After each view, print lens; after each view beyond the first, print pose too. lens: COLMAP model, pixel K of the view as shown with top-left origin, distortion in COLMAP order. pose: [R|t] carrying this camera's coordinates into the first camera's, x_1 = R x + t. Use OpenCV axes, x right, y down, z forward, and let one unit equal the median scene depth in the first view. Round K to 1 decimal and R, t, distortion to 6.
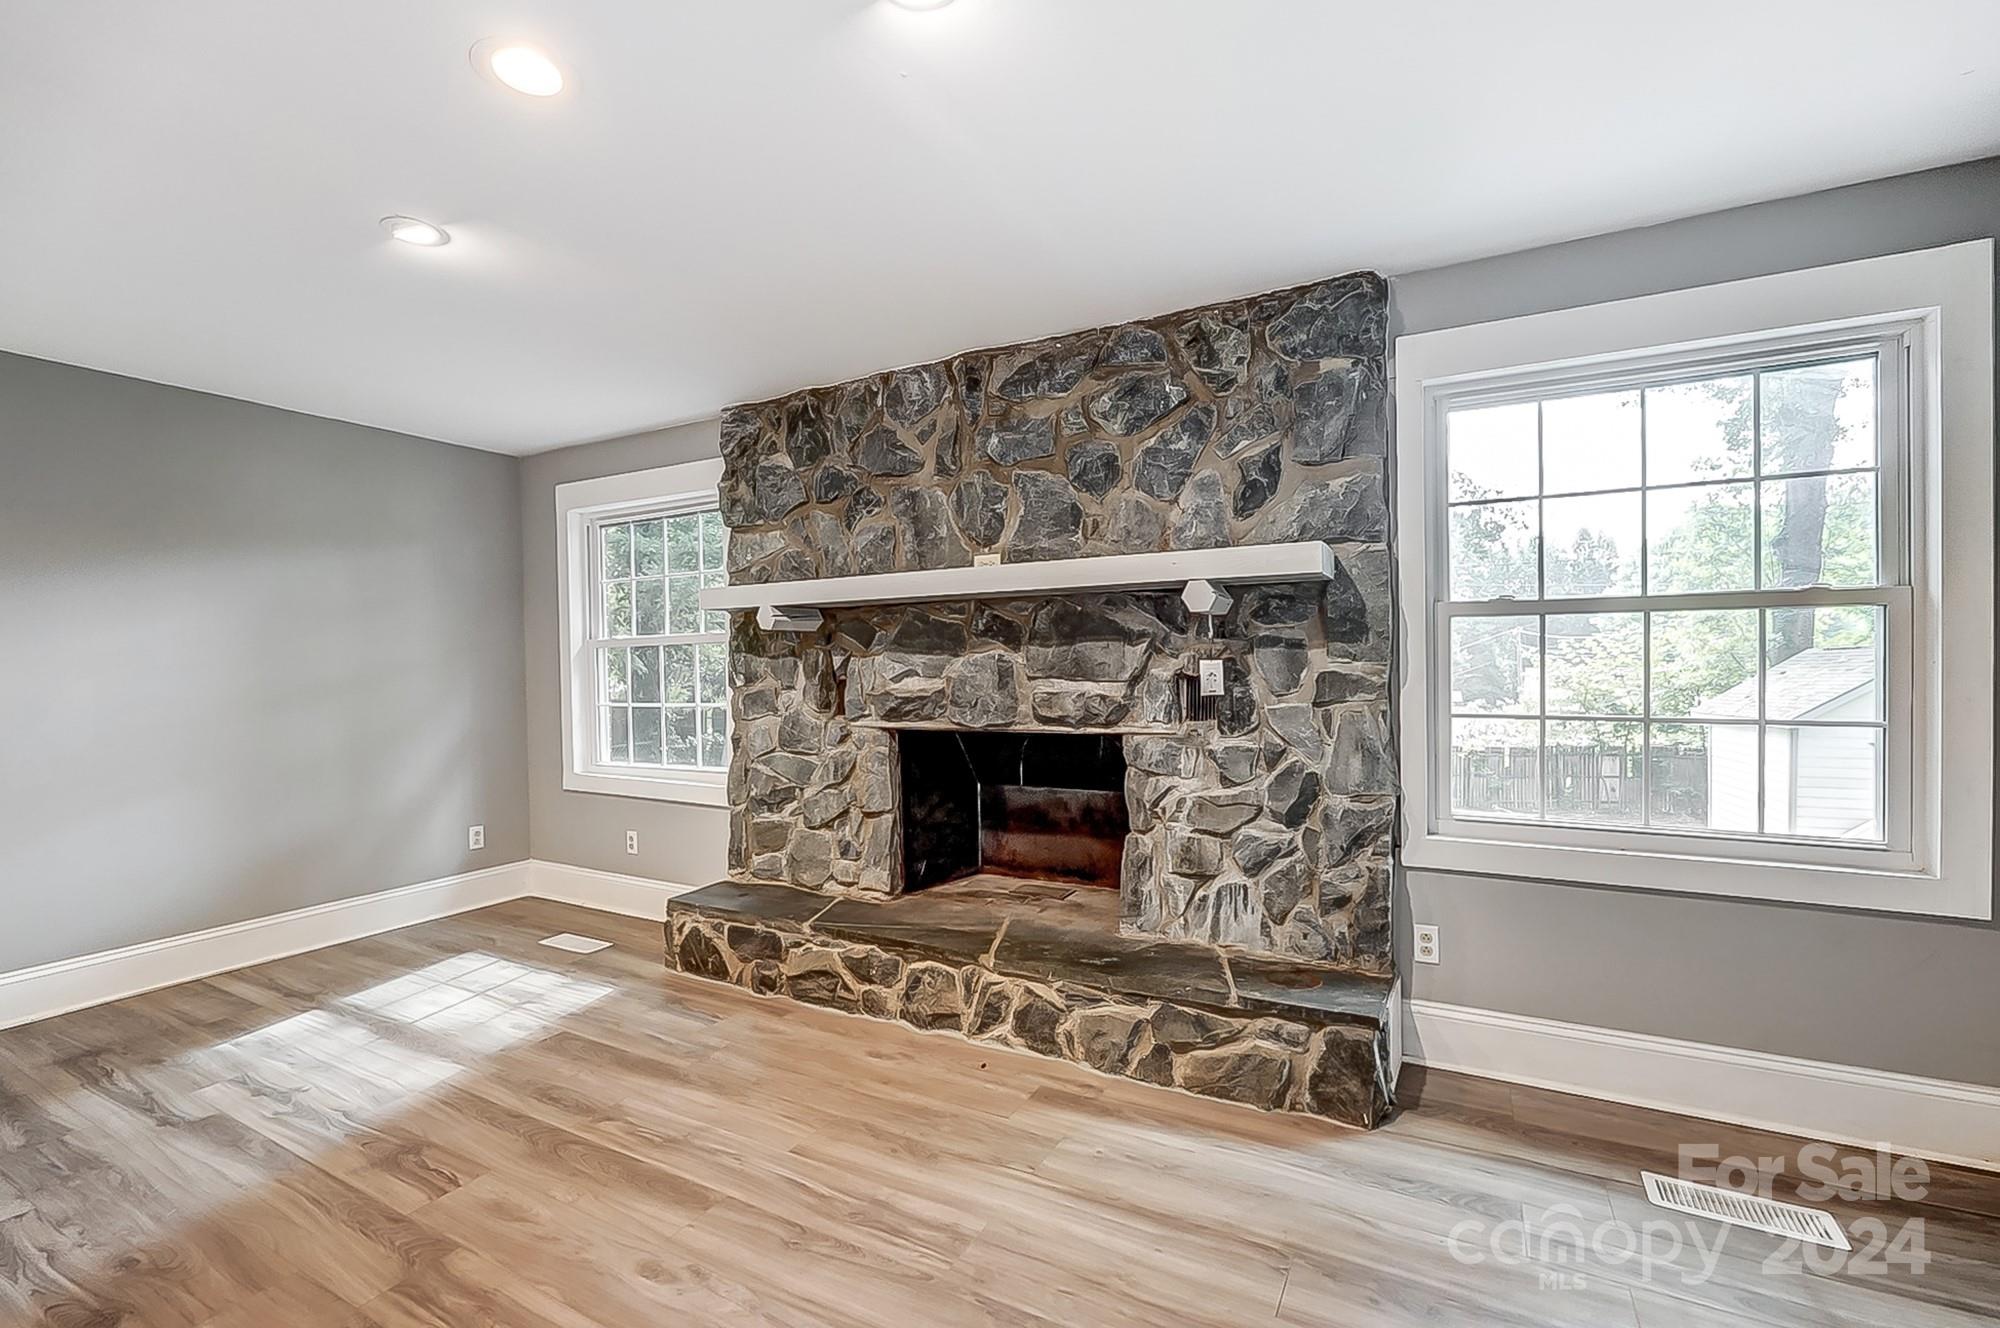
lens RADIAL K [[861.2, 0, 1005.5], [0, 861.2, 671.7], [0, 0, 1]] dist [-0.008129, 0.001977]
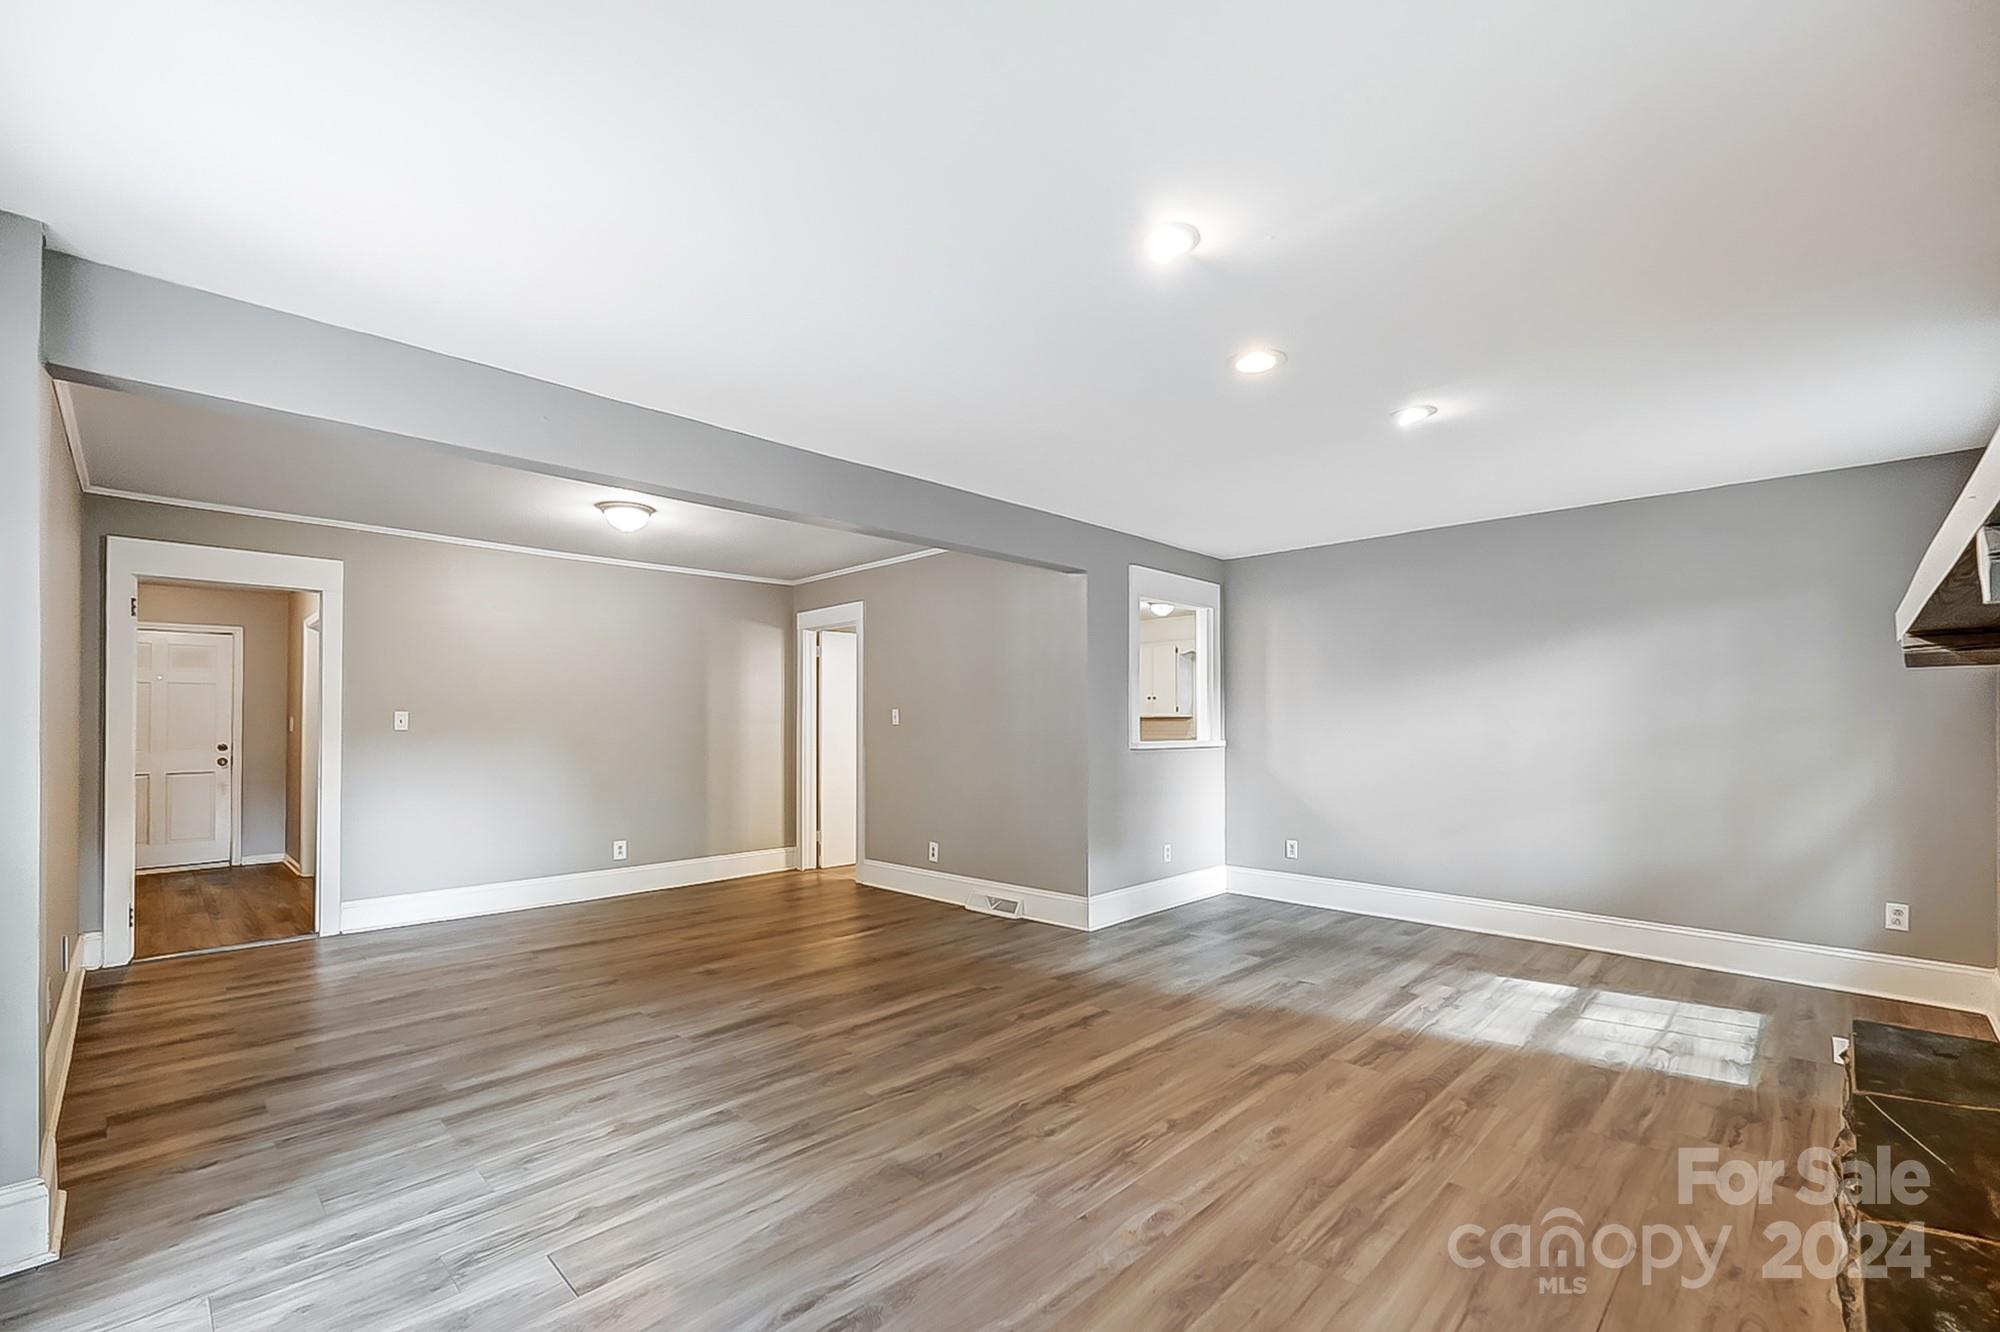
lens RADIAL K [[861.2, 0, 995.3], [0, 861.2, 718.1], [0, 0, 1]] dist [-0.008129, 0.001977]
pose [[-0.291461, 0.012346, -0.956503, 0.644540], [-0.008805, 0.999840, 0.015588, -0.012964], [0.956542, 0.012965, -0.291305, 0.549478]]
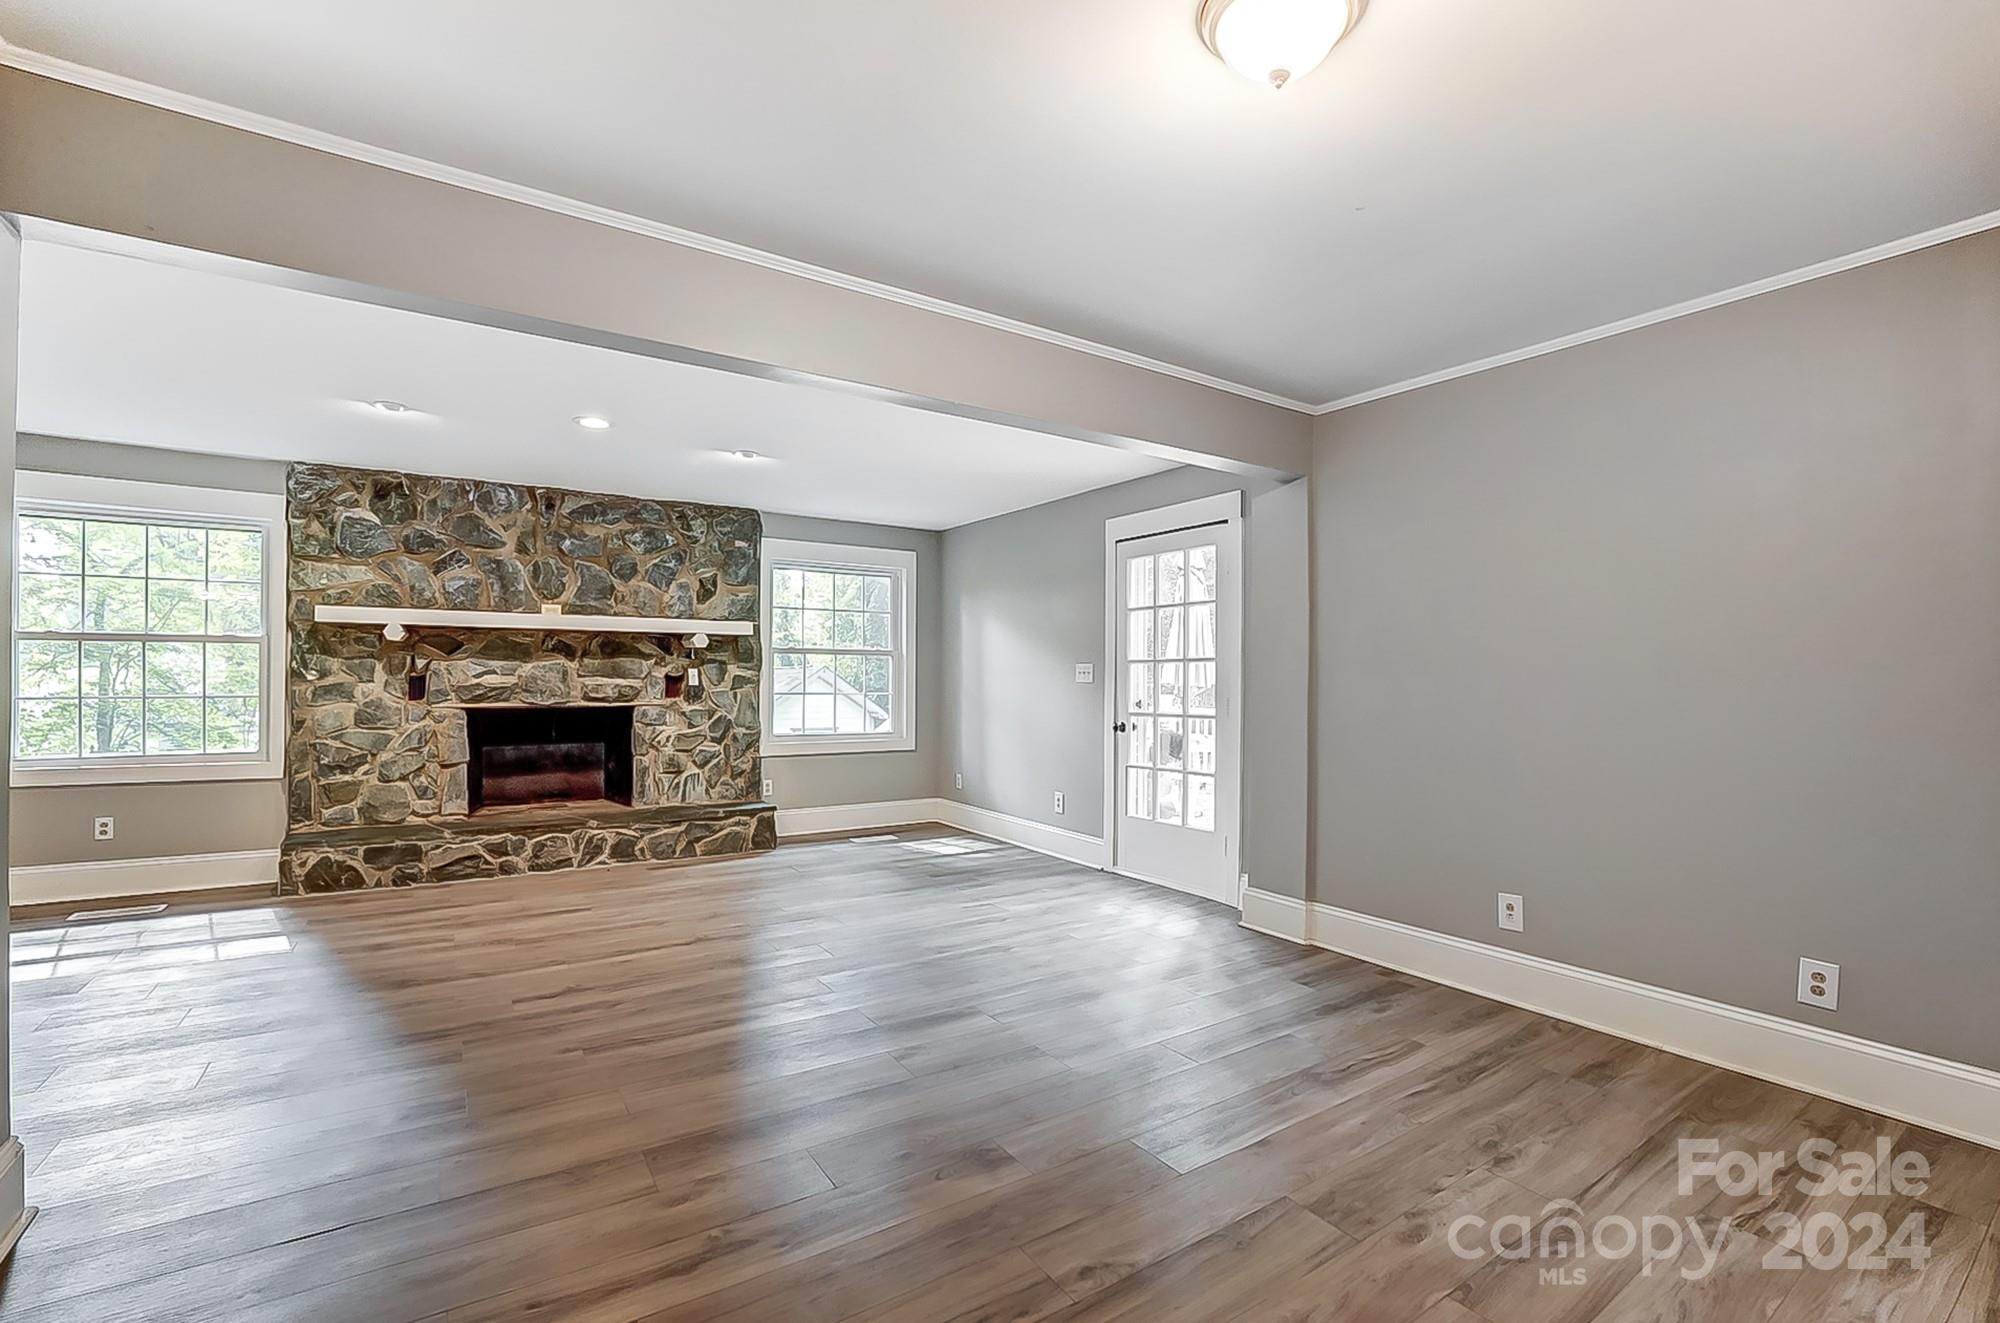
lens RADIAL K [[861.2, 0, 1000.0], [0, 861.2, 669.0], [0, 0, 1]] dist [-0.008129, 0.001977]
pose [[0.472476, 0.027088, 0.880927, -1.166074], [-0.002804, 0.999569, -0.029233, 0.043229], [-0.881339, 0.011342, 0.472348, -0.633025]]
